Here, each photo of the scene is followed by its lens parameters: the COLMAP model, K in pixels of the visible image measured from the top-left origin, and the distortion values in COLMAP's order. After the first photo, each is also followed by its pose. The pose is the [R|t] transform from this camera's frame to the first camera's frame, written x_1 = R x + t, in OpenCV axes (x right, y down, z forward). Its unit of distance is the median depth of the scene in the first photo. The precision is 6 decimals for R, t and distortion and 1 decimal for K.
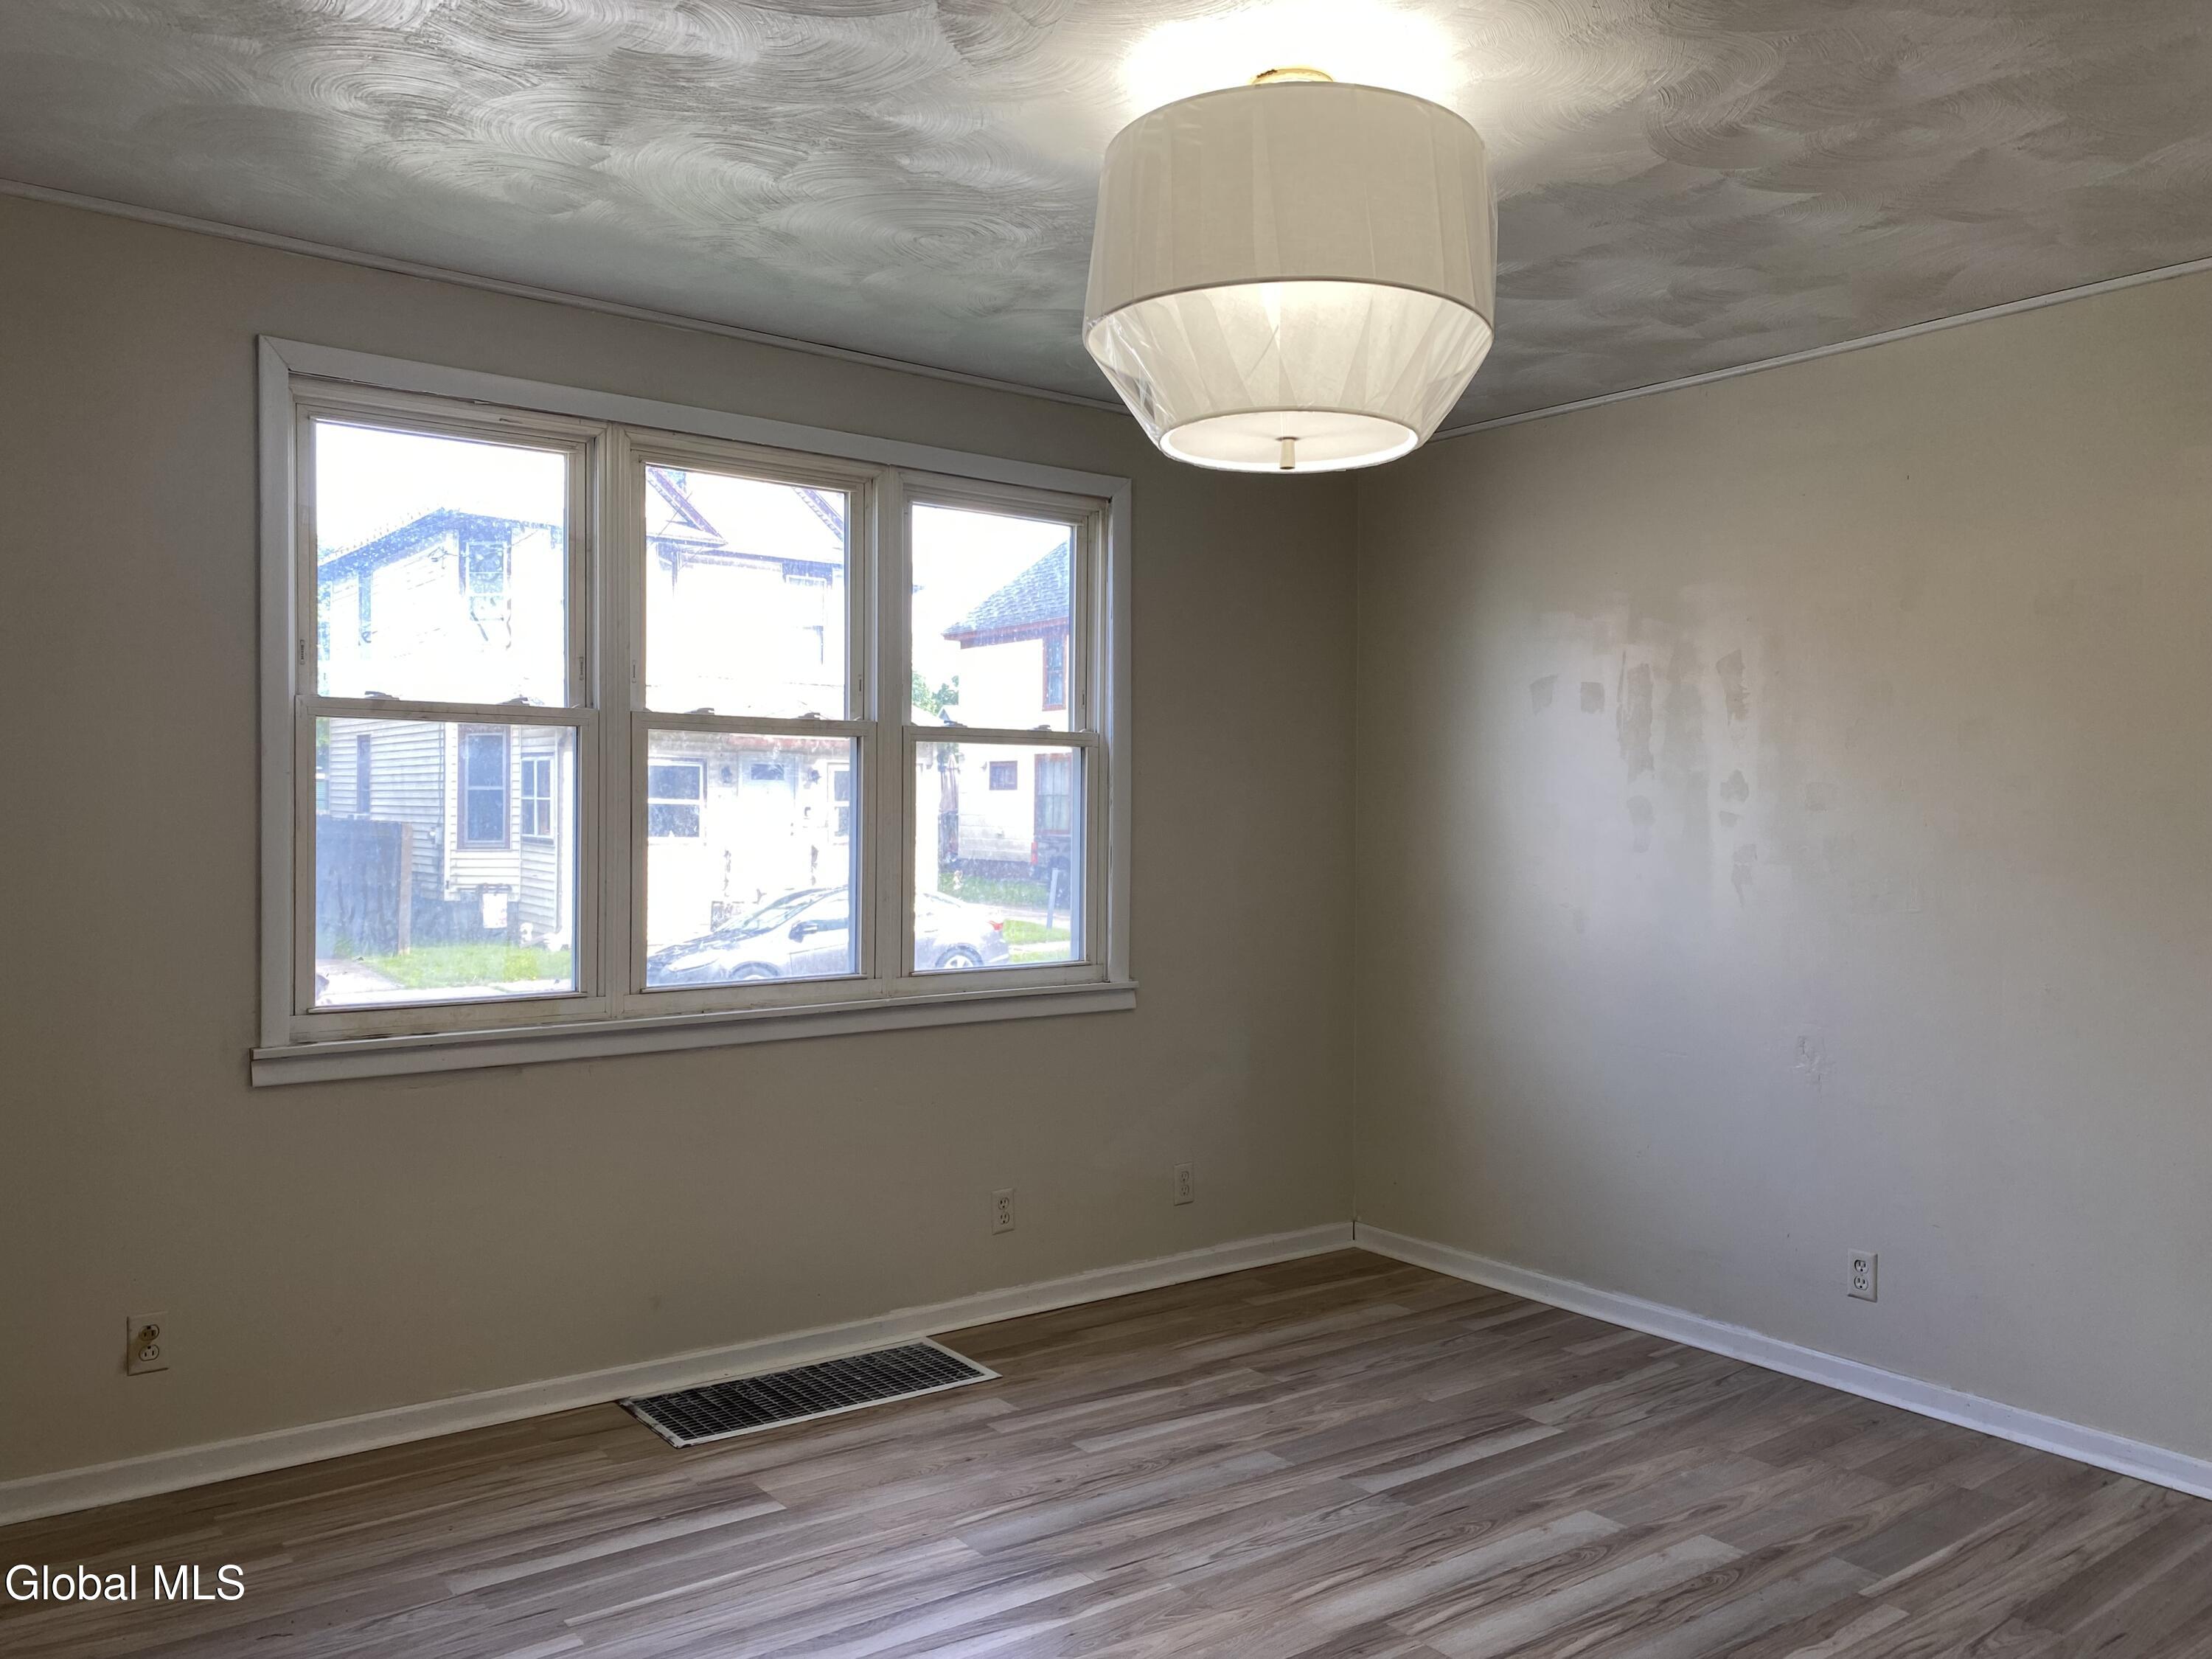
lens RADIAL K [[1685.0, 0, 1092.0], [0, 1685.0, 831.2], [0, 0, 1]] dist [0.023249, -0.028756]
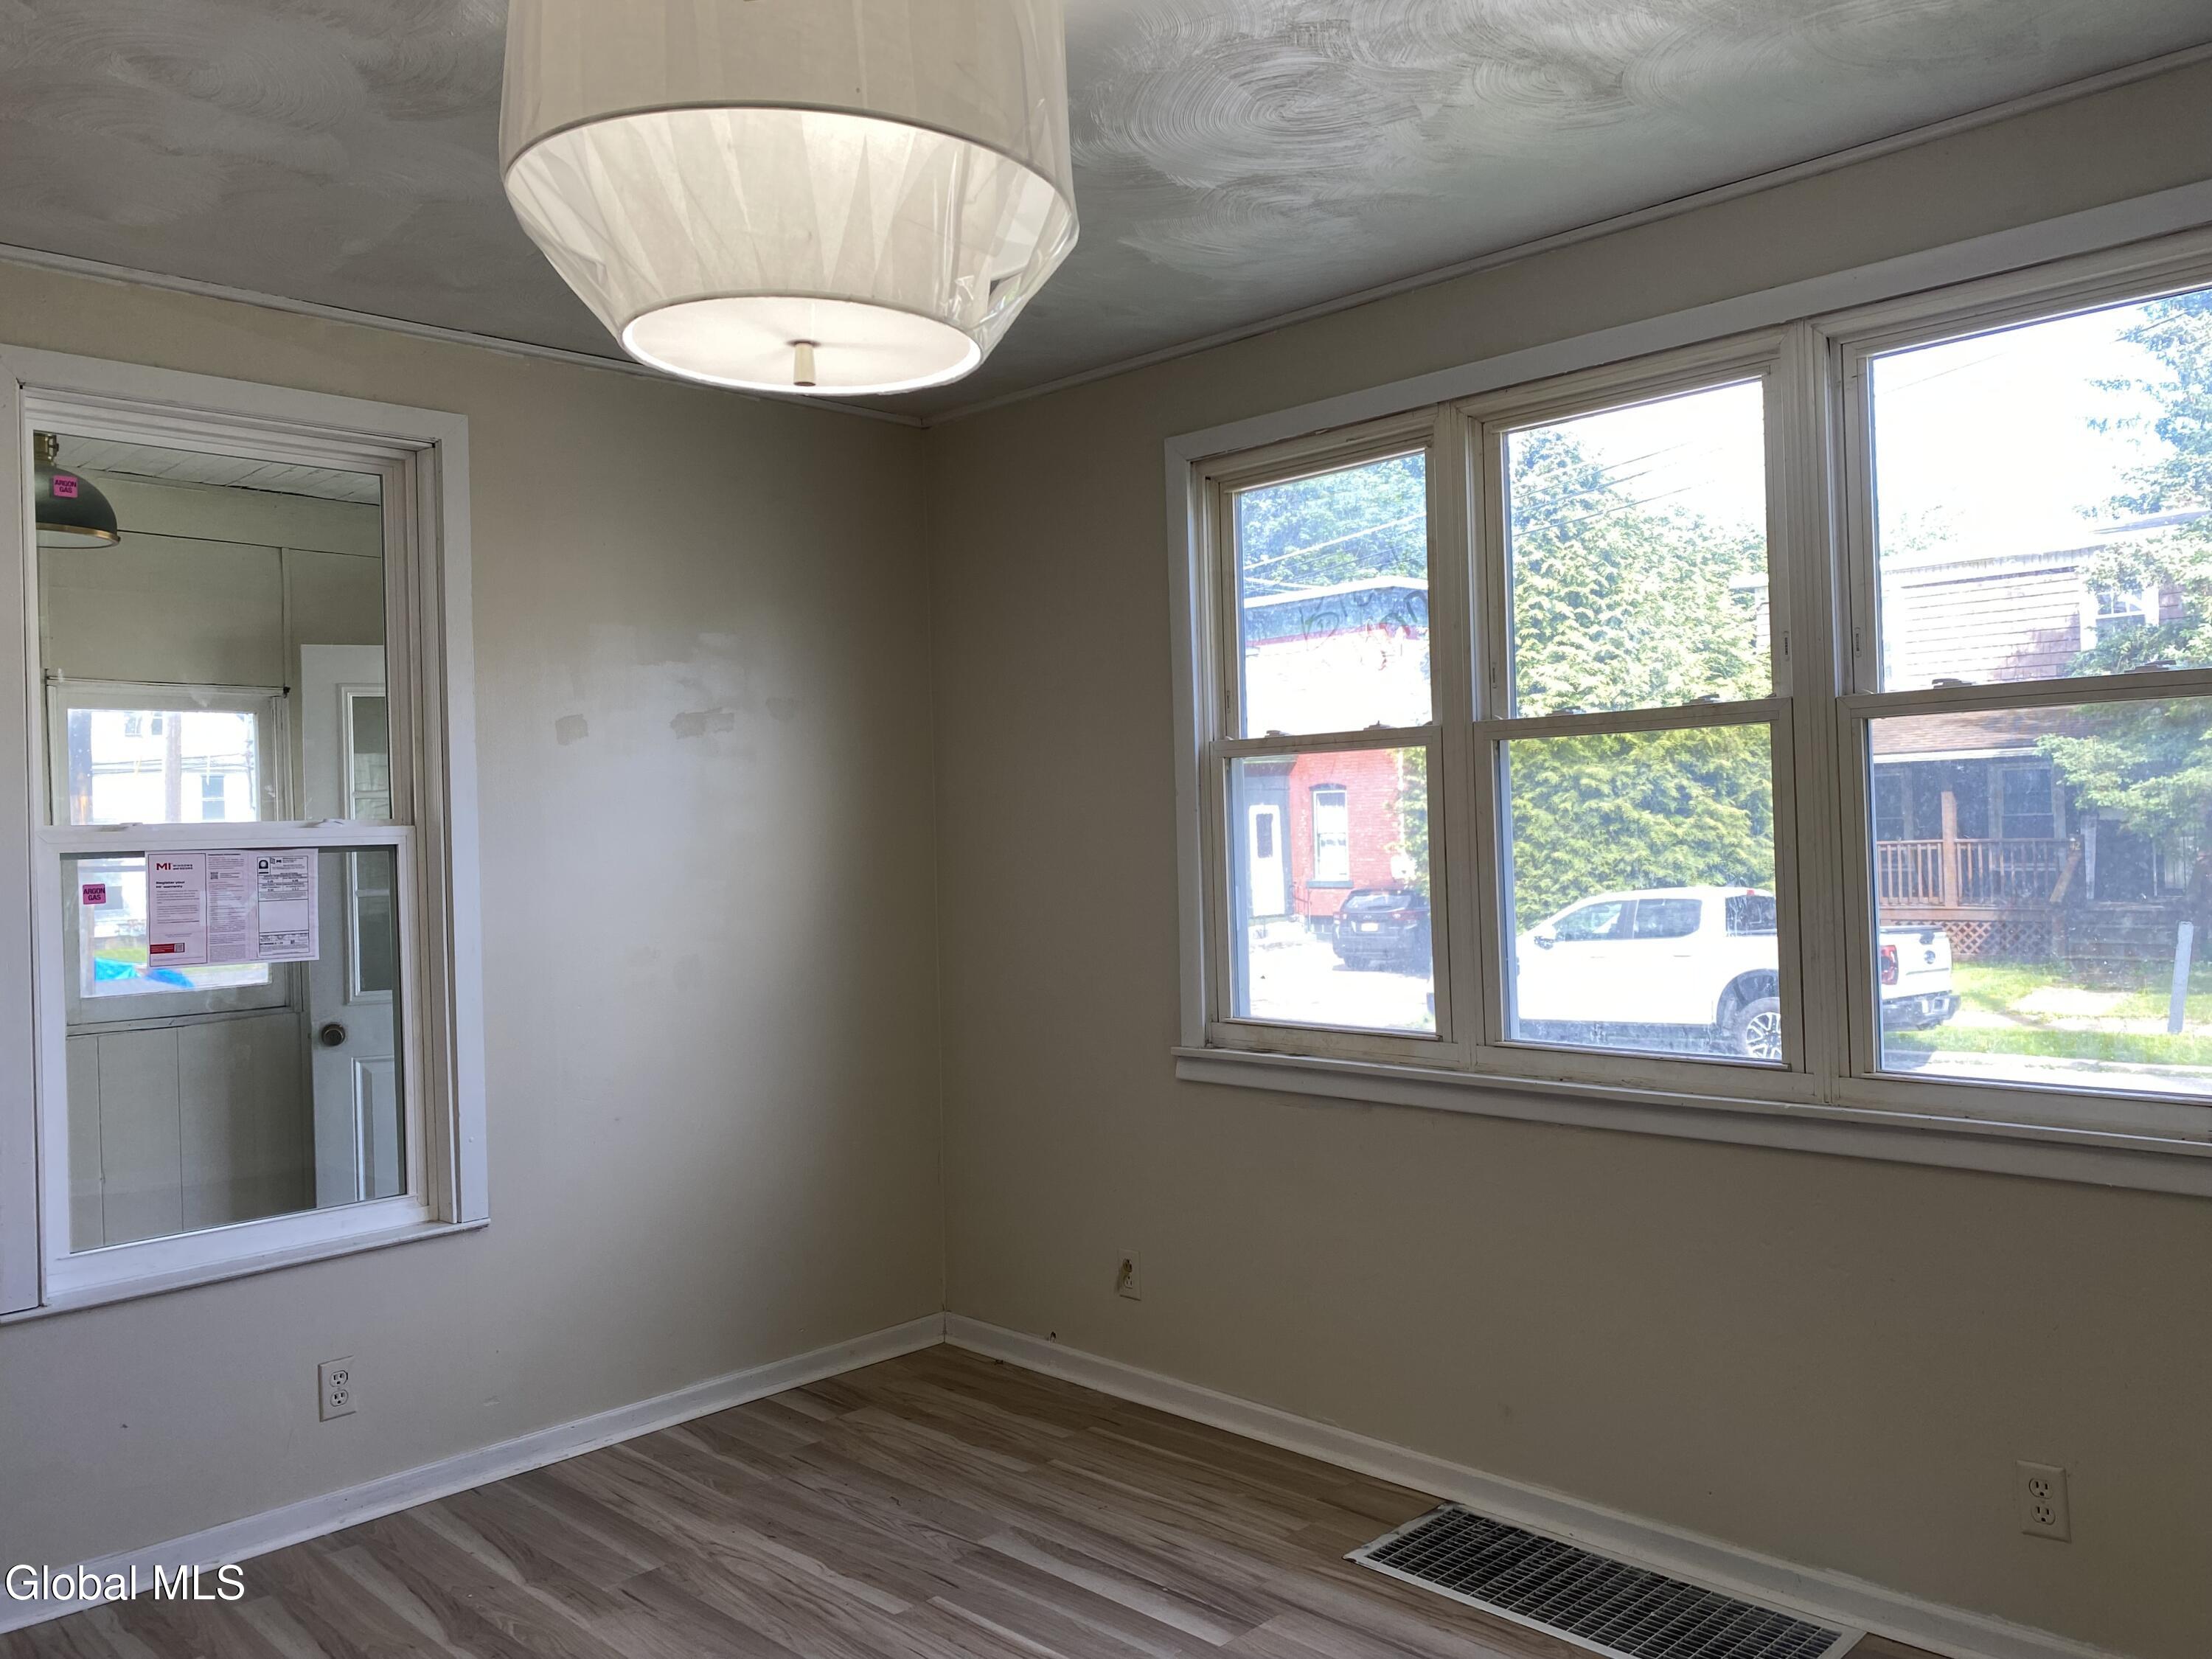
lens RADIAL K [[1685.0, 0, 1094.4], [0, 1685.0, 816.9], [0, 0, 1]] dist [0.023249, -0.028756]
pose [[0.145524, -0.015171, -0.989238, 0.598205], [0.018972, 0.999741, -0.012541, -0.015657], [0.989173, -0.016943, 0.145774, 0.719146]]
